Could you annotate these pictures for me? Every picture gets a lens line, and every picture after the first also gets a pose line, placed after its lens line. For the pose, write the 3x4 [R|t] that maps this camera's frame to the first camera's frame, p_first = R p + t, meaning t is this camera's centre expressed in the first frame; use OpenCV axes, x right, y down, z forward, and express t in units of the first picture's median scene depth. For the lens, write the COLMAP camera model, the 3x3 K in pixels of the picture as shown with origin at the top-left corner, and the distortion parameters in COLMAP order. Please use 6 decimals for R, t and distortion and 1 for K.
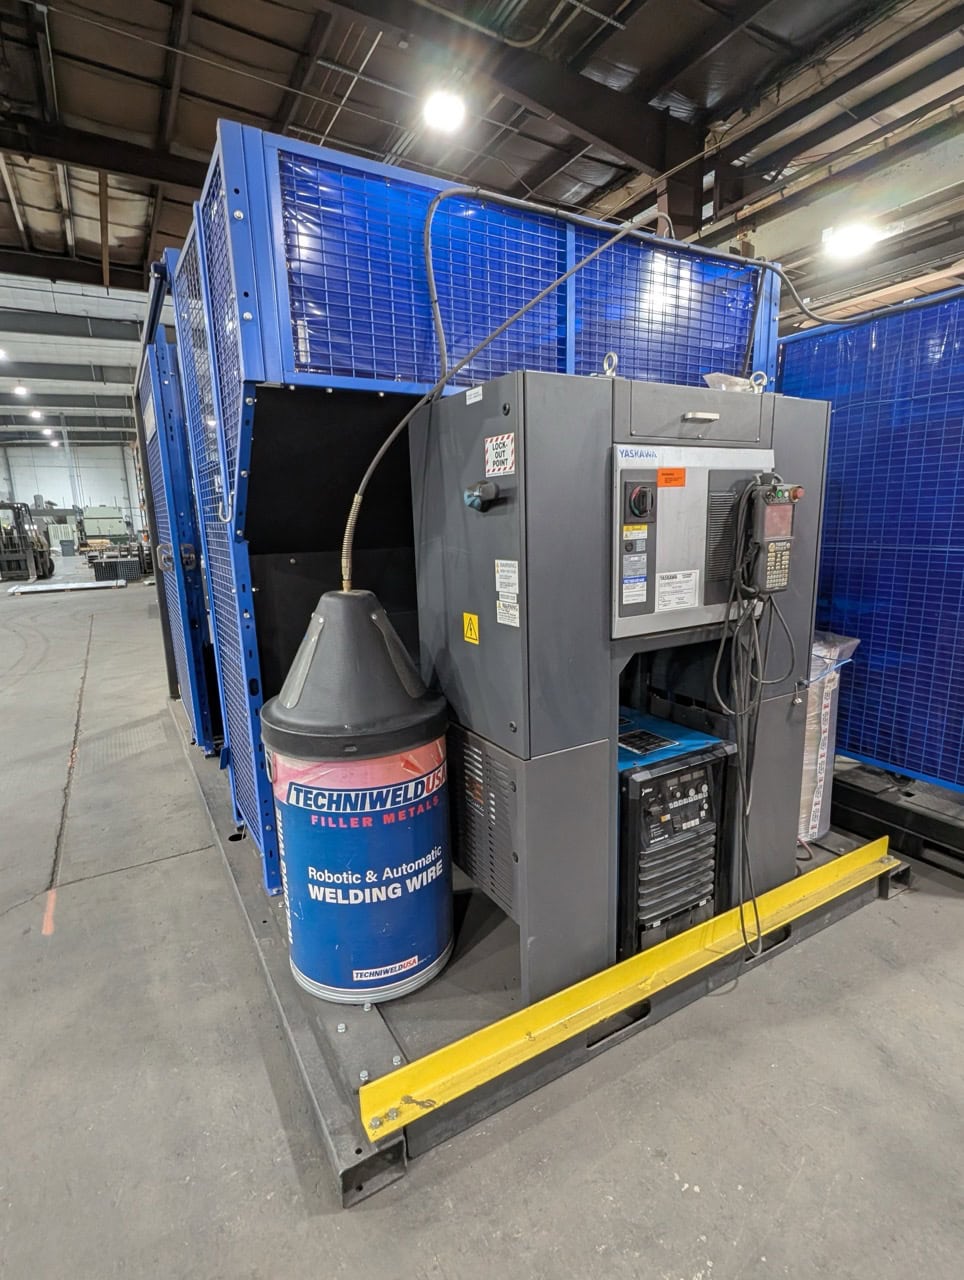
lens RADIAL K [[640.2, 0, 487.6], [0, 640.2, 643.4], [0, 0, 1]] dist [0.001830, -0.001025]
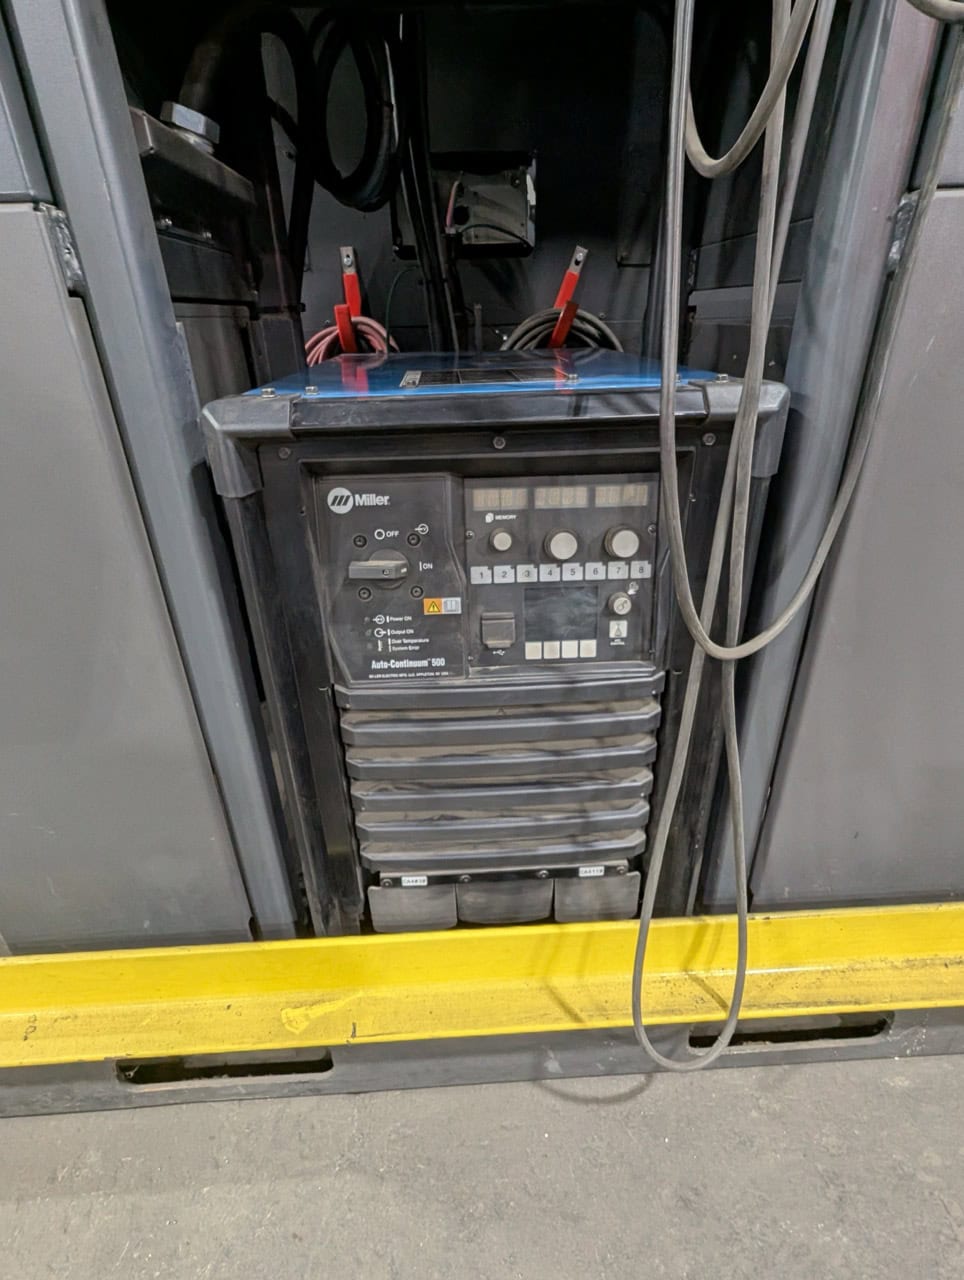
lens RADIAL K [[640.2, 0, 485.8], [0, 640.2, 647.0], [0, 0, 1]] dist [0.001830, -0.001025]
pose [[0.886762, 0.216756, -0.408252, 0.467007], [-0.090743, 0.947679, 0.306056, 0.213394], [0.453231, -0.234353, 0.860035, 0.809526]]
